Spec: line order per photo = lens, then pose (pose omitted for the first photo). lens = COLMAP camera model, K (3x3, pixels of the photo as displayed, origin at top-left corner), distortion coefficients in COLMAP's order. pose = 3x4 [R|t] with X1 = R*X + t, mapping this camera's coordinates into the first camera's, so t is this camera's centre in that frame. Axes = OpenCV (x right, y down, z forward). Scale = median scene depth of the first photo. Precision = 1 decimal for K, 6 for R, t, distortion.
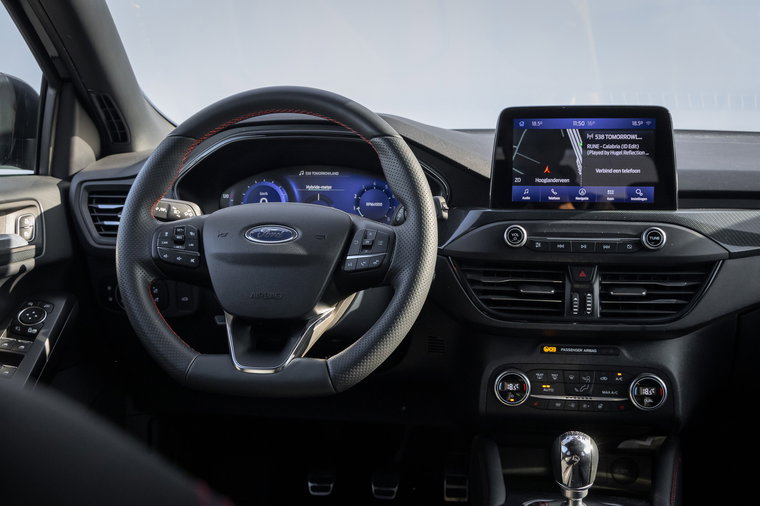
lens RADIAL K [[944.6, 0, 382.3], [0, 944.6, 249.9], [0, 0, 1]] dist [-0.004480, 0.000000]
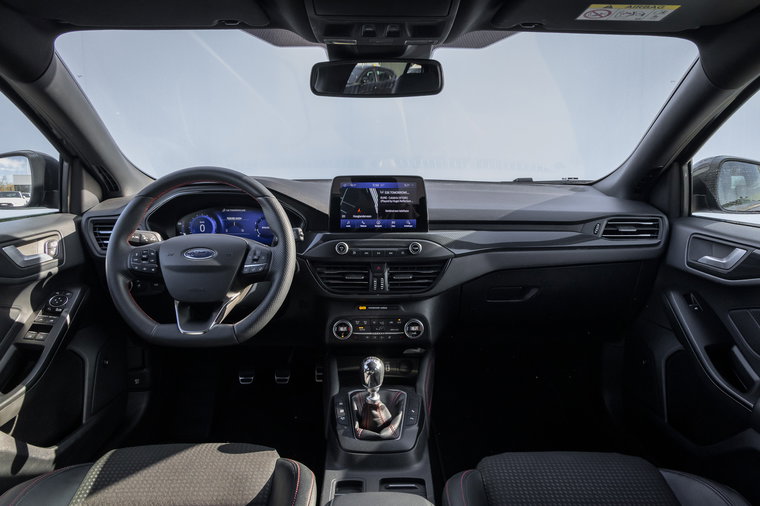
lens RADIAL K [[513.2, 0, 384.2], [0, 513.2, 253.8], [0, 0, 1]] dist [-0.002868, 0.006376]
pose [[0.986832, -0.027523, 0.159392, 0.062523], [0.017051, 0.997627, 0.066701, -0.067802], [-0.160850, -0.063104, 0.984959, 0.008421]]
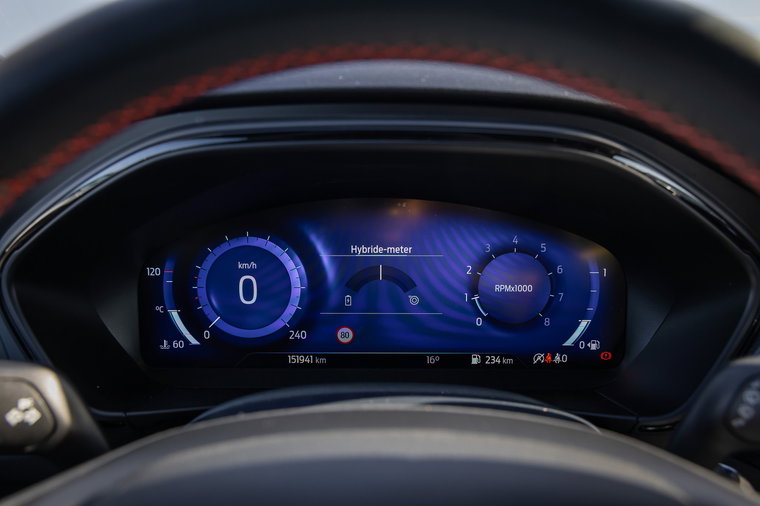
lens RADIAL K [[652.7, 0, 375.0], [0, 652.7, 252.0], [0, 0, 1]] dist [0.068850, 0.019236]
pose [[0.988009, -0.036708, 0.149966, -0.130312], [0.019065, 0.992898, 0.117429, -0.114083], [-0.153212, -0.113162, 0.981693, 0.814684]]
